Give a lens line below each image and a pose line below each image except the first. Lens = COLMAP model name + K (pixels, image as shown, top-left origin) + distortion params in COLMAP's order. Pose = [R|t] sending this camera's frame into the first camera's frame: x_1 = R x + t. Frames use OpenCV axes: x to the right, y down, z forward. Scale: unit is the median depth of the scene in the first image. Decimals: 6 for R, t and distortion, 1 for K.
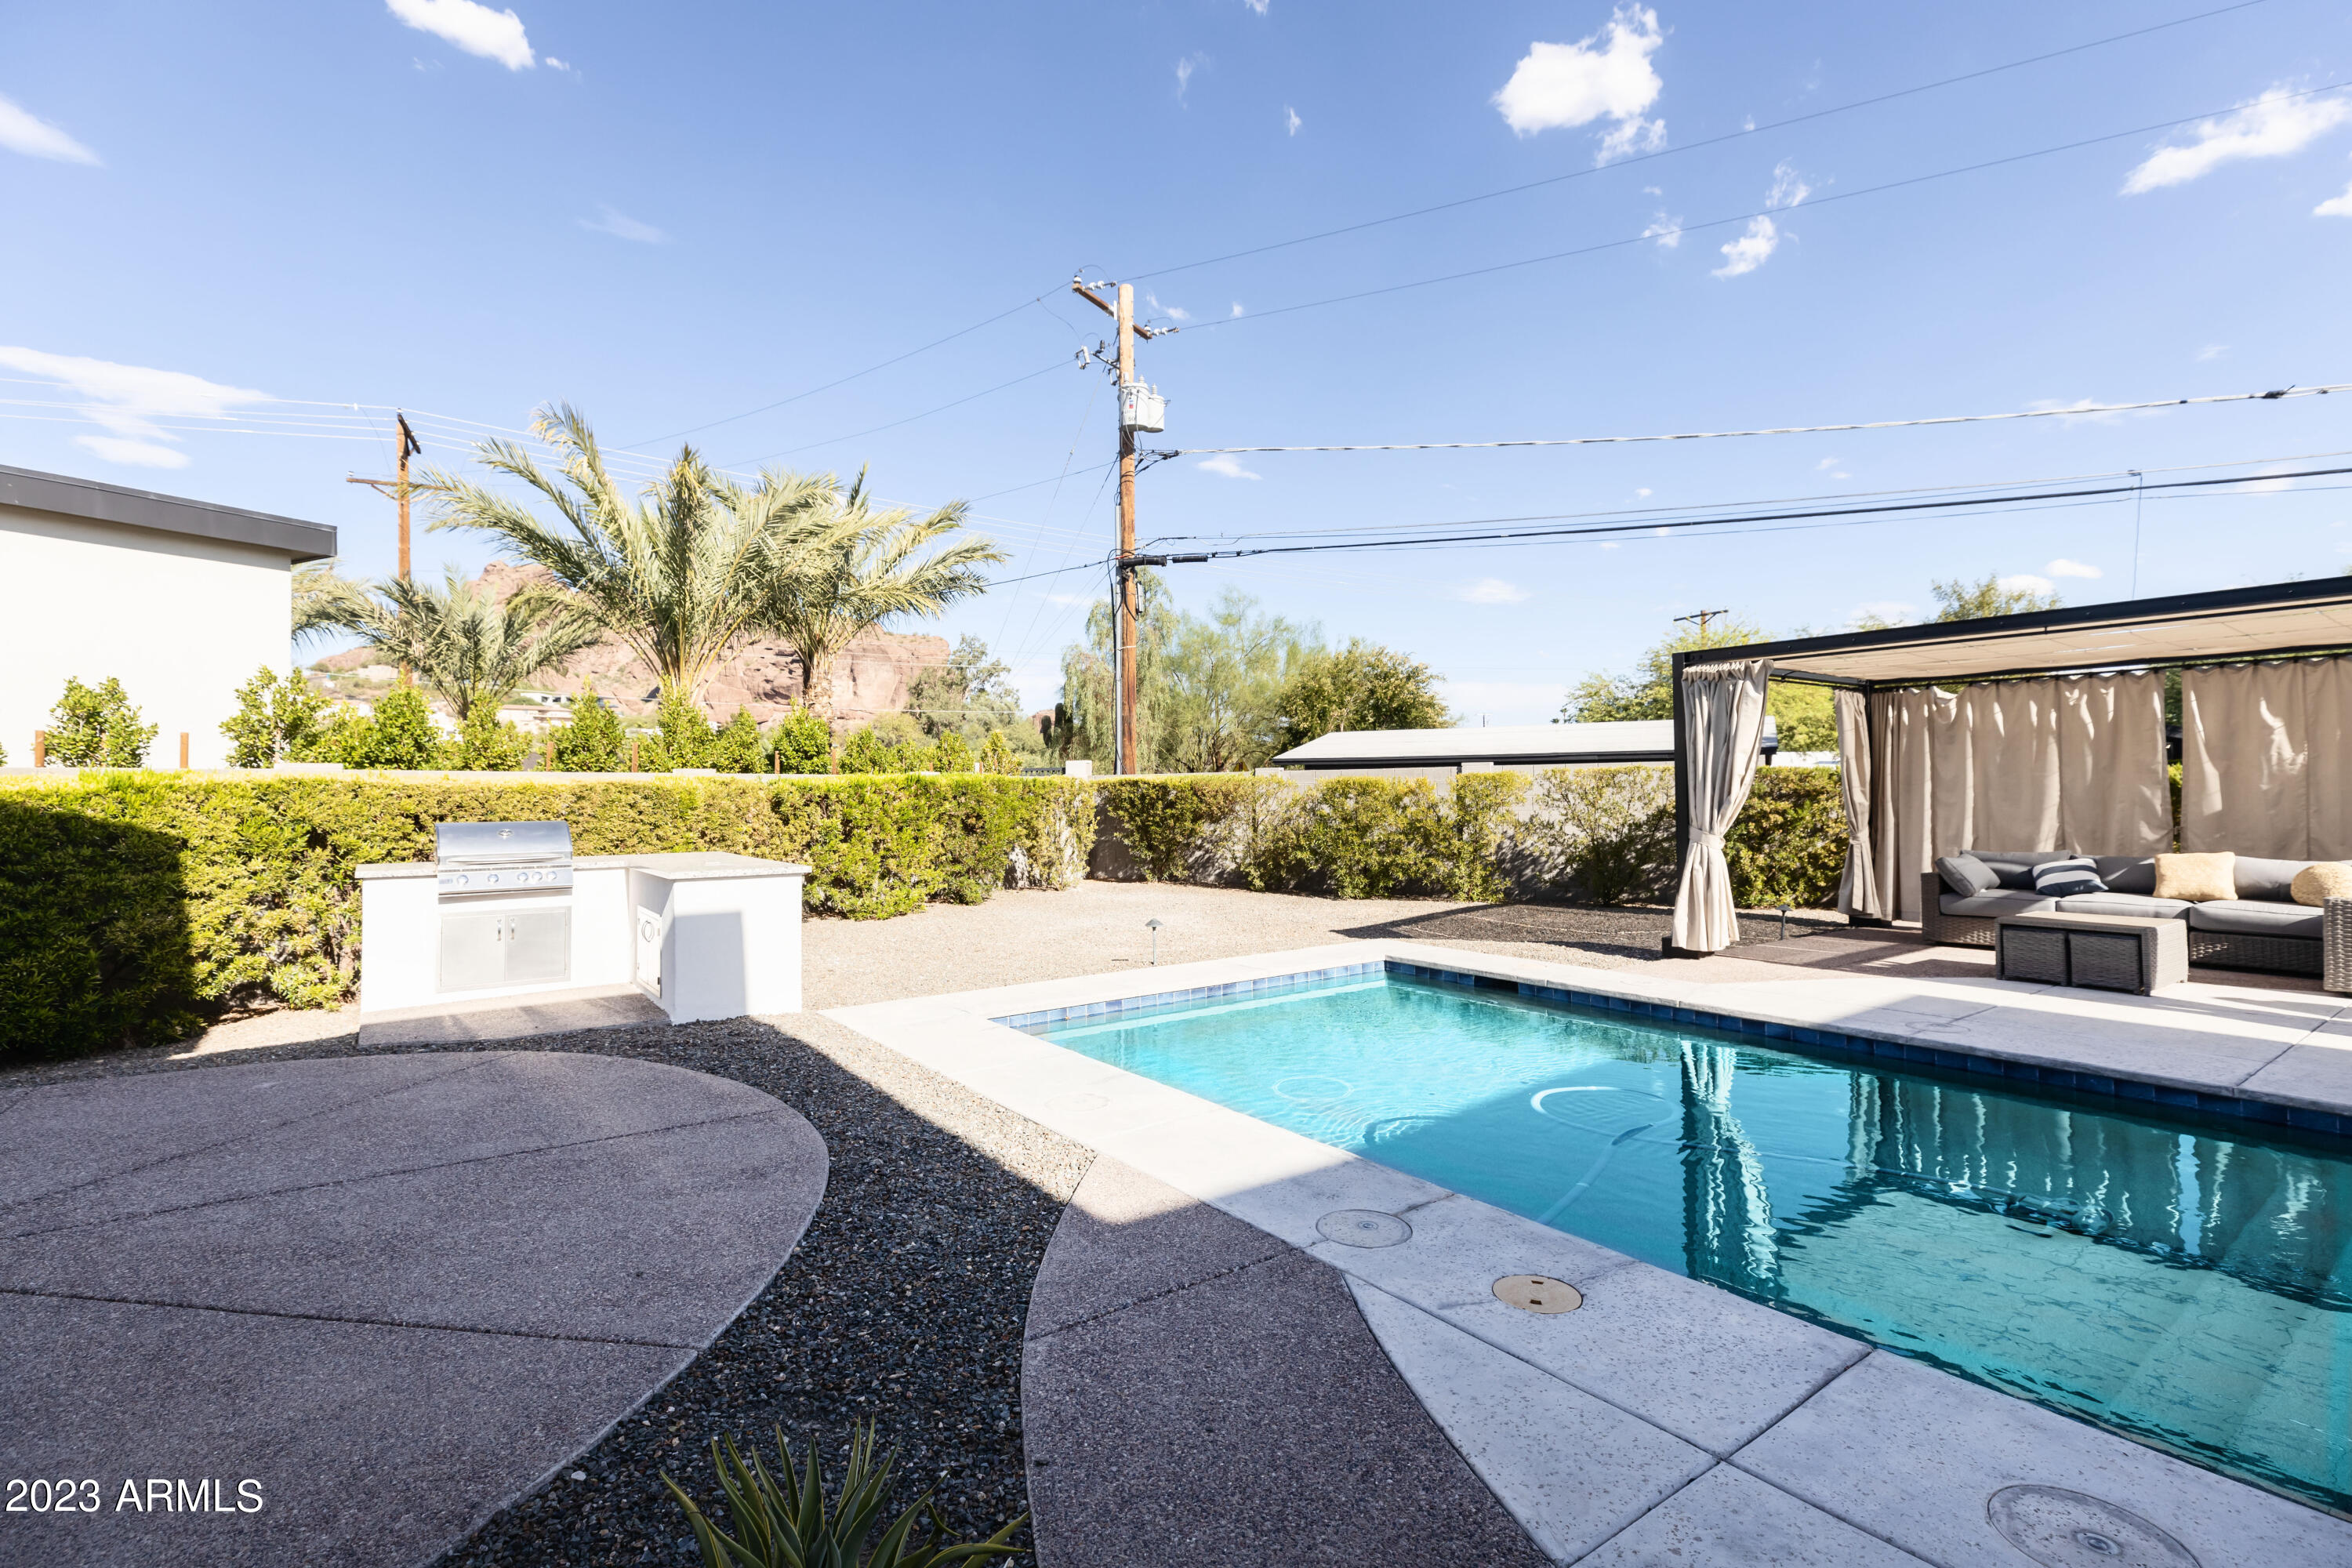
lens RADIAL K [[1074.4, 0, 1176.0], [0, 1074.4, 784.0], [0, 0, 1]] dist [0.001921, 0.000278]
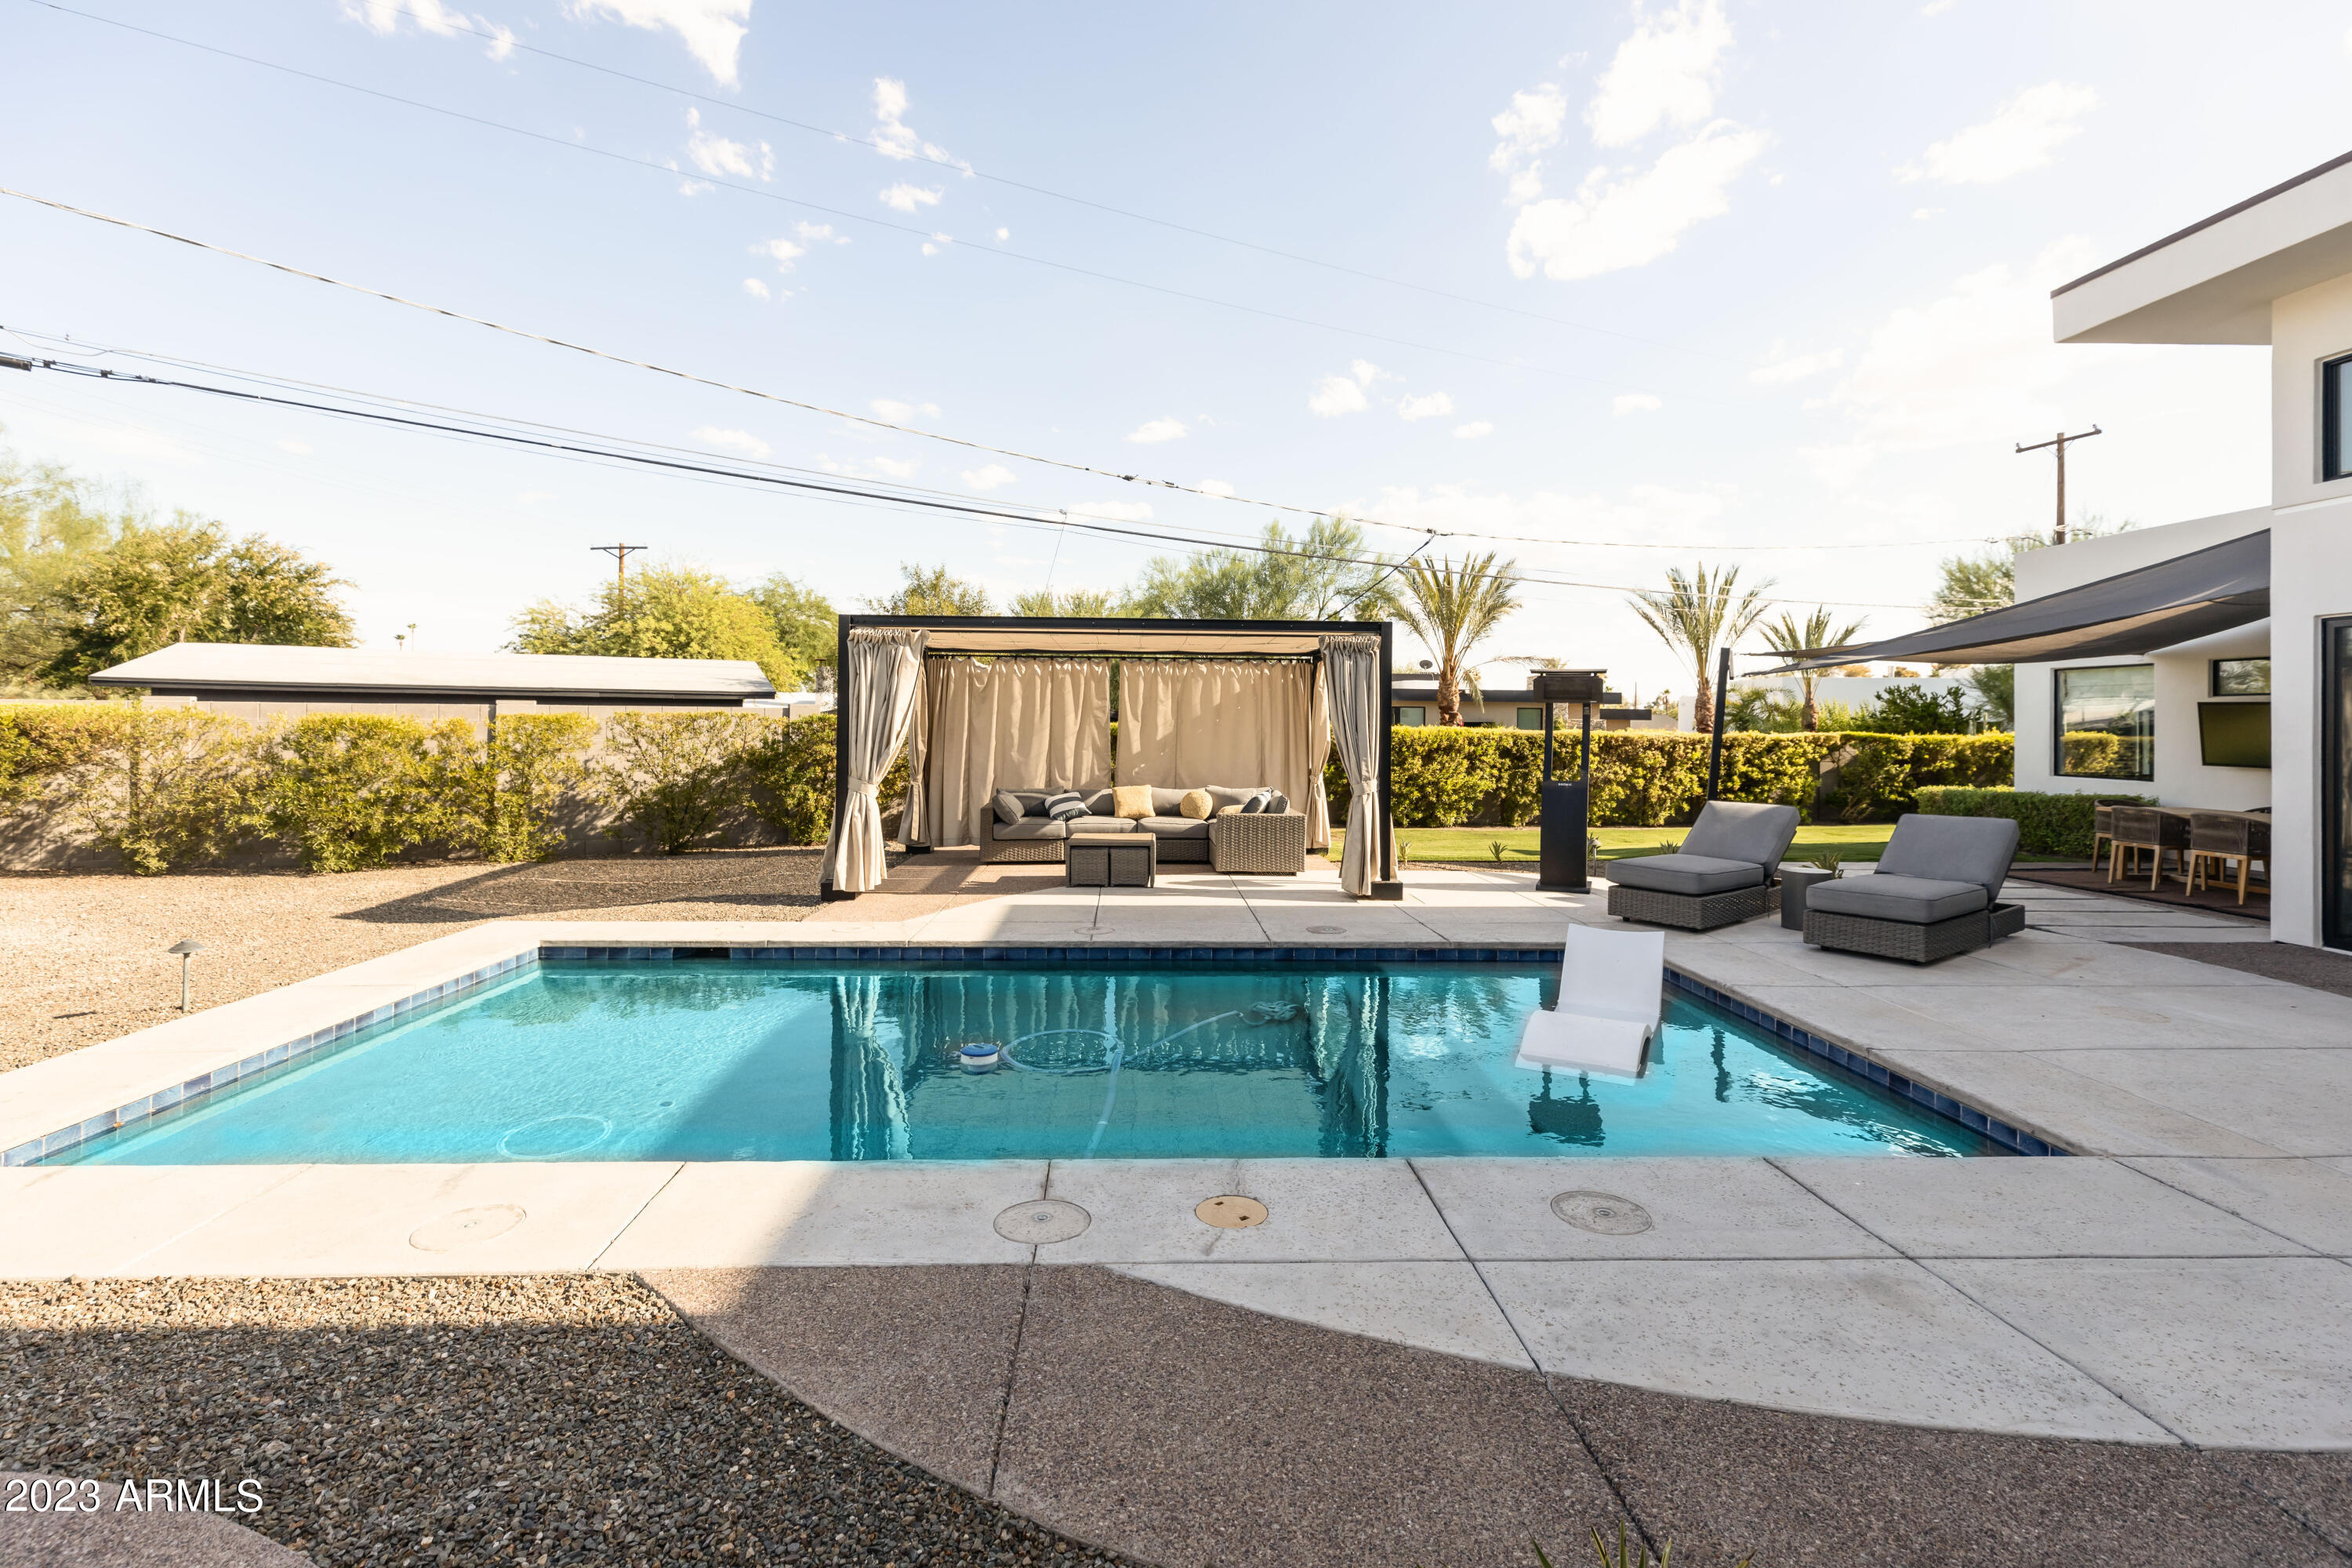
lens RADIAL K [[1064.2, 0, 1173.2], [0, 1064.2, 731.1], [0, 0, 1]] dist [0.003344, 0.000190]
pose [[0.560323, 0.008043, 0.828235, -0.172035], [-0.021651, 0.999753, 0.004940, -0.014154], [-0.827991, -0.020700, 0.560359, 0.106404]]
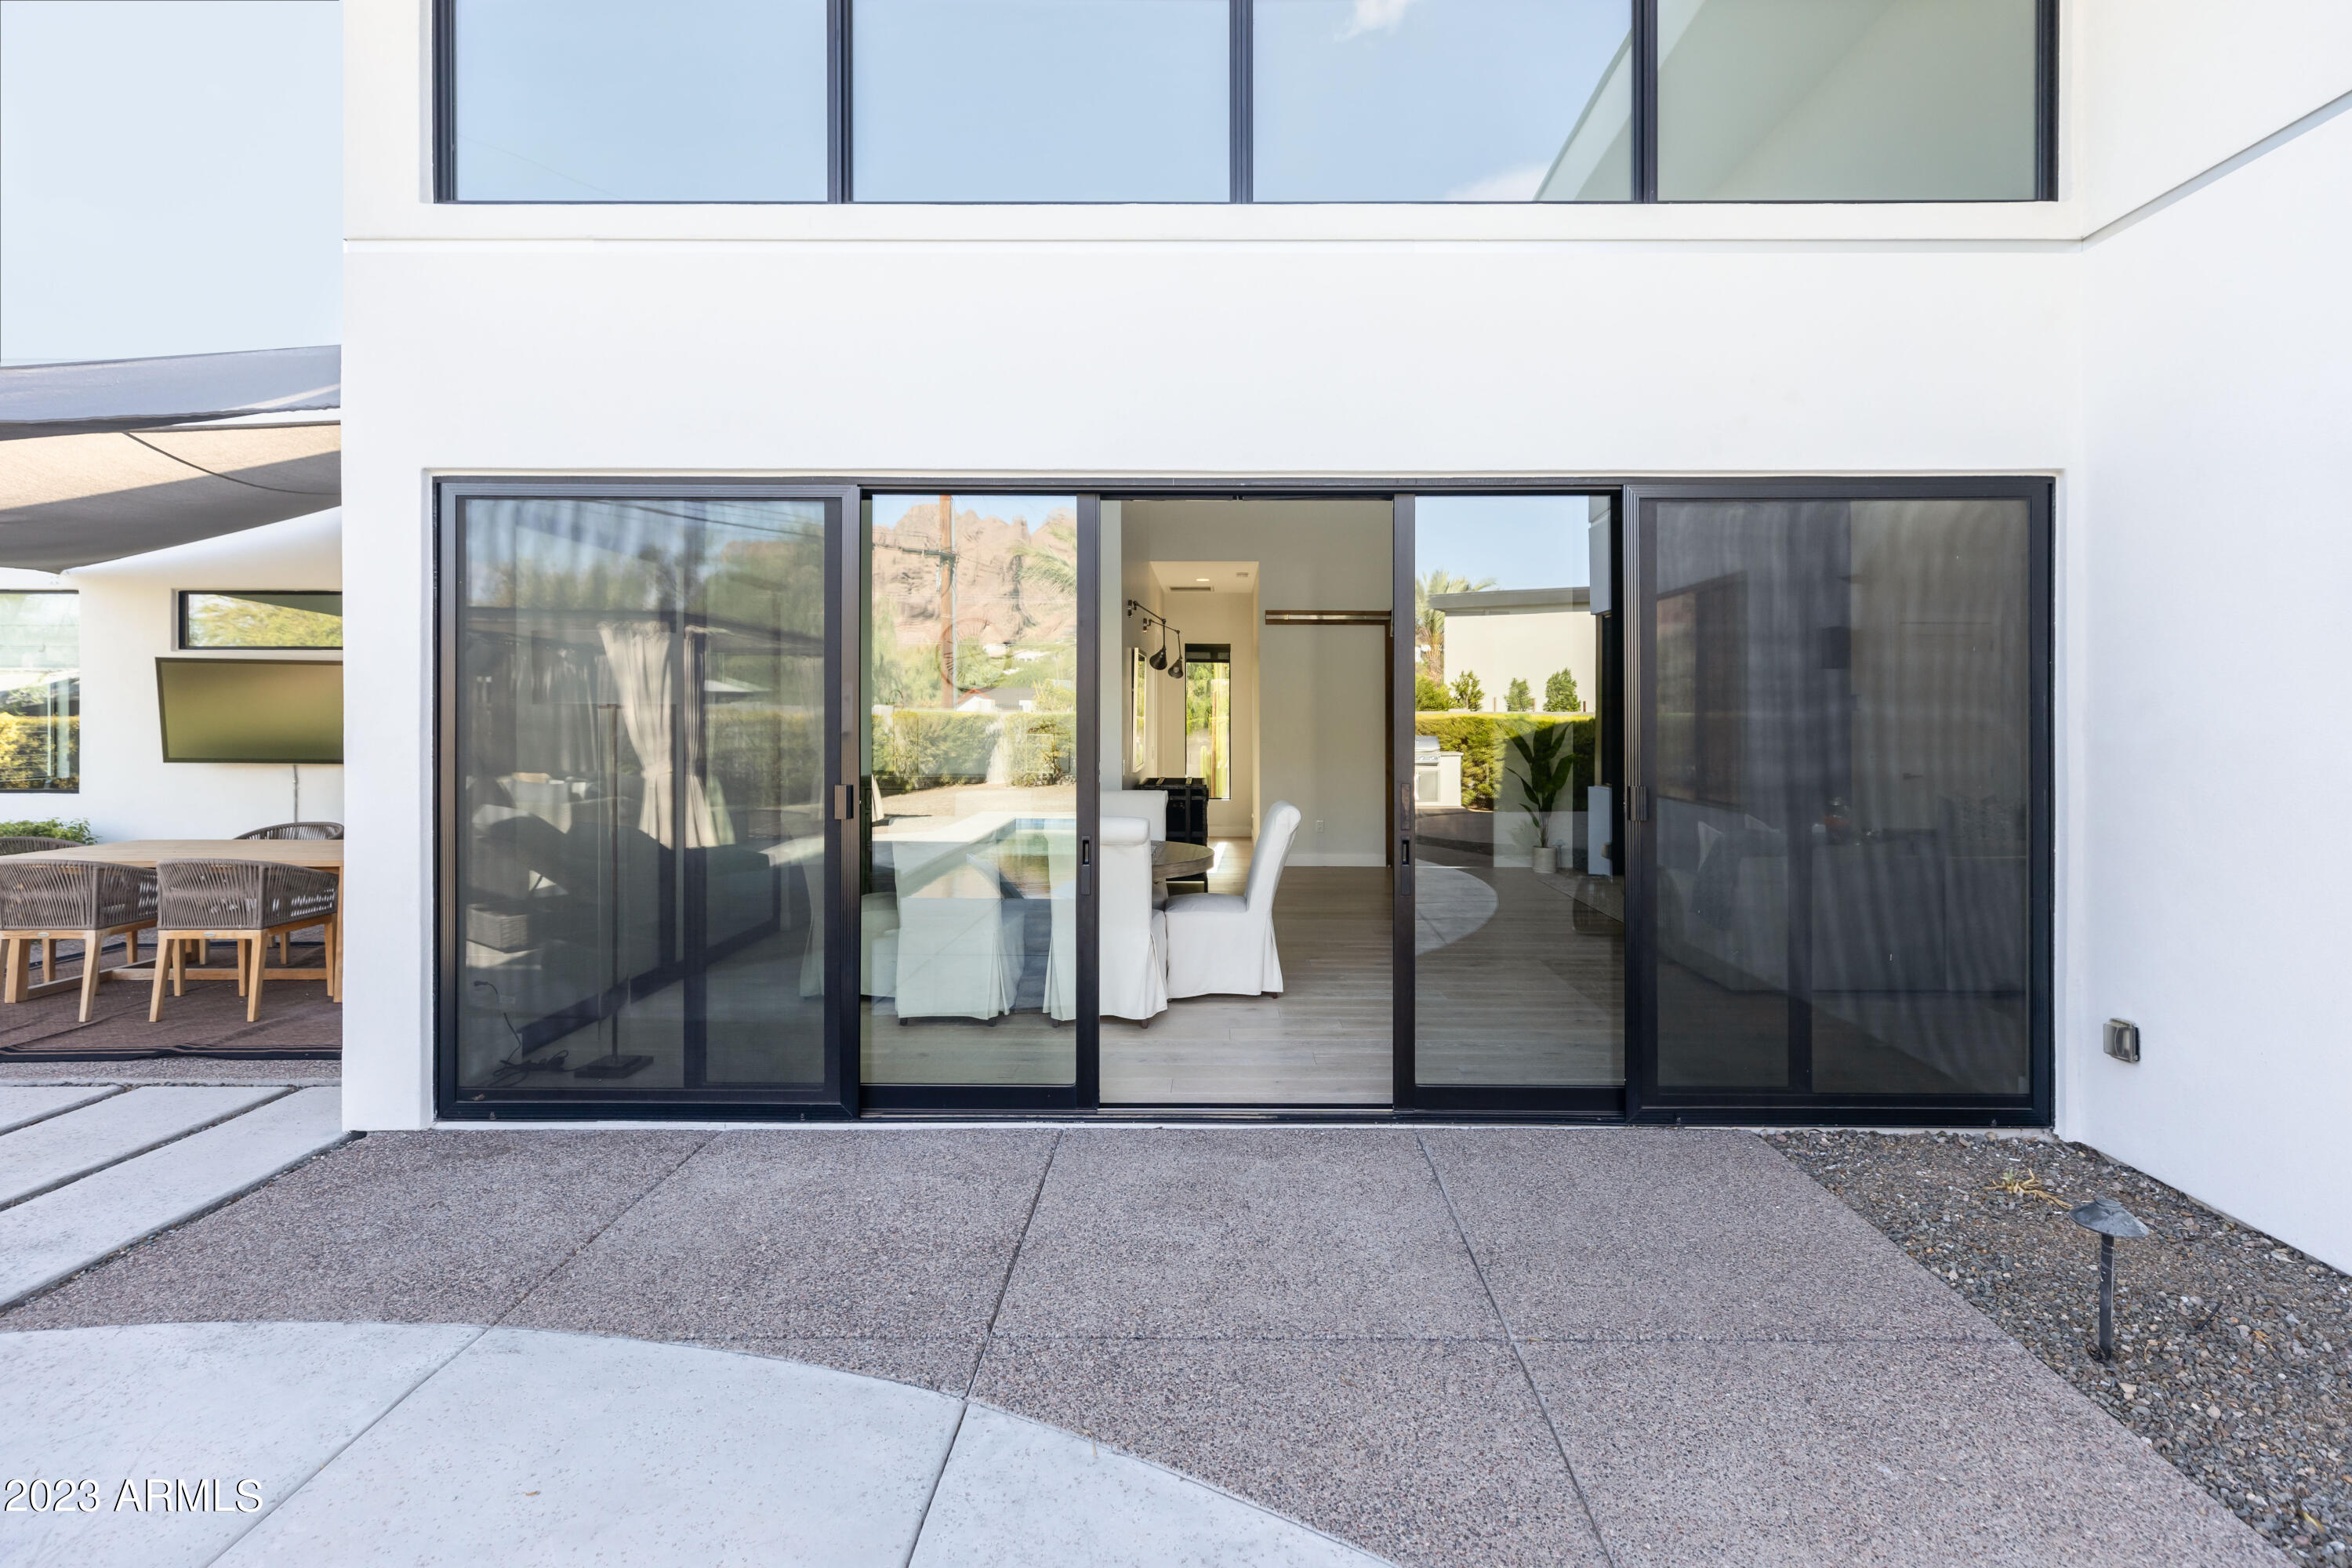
lens RADIAL K [[1136.2, 0, 1216.5], [0, 1136.2, 707.2], [0, 0, 1]] dist [0.002379, 0.000934]
pose [[-0.804891, 0.012282, 0.593295, 0.378250], [0.002943, 0.999856, -0.016706, -0.018032], [-0.593415, -0.011700, -0.804812, 0.027577]]
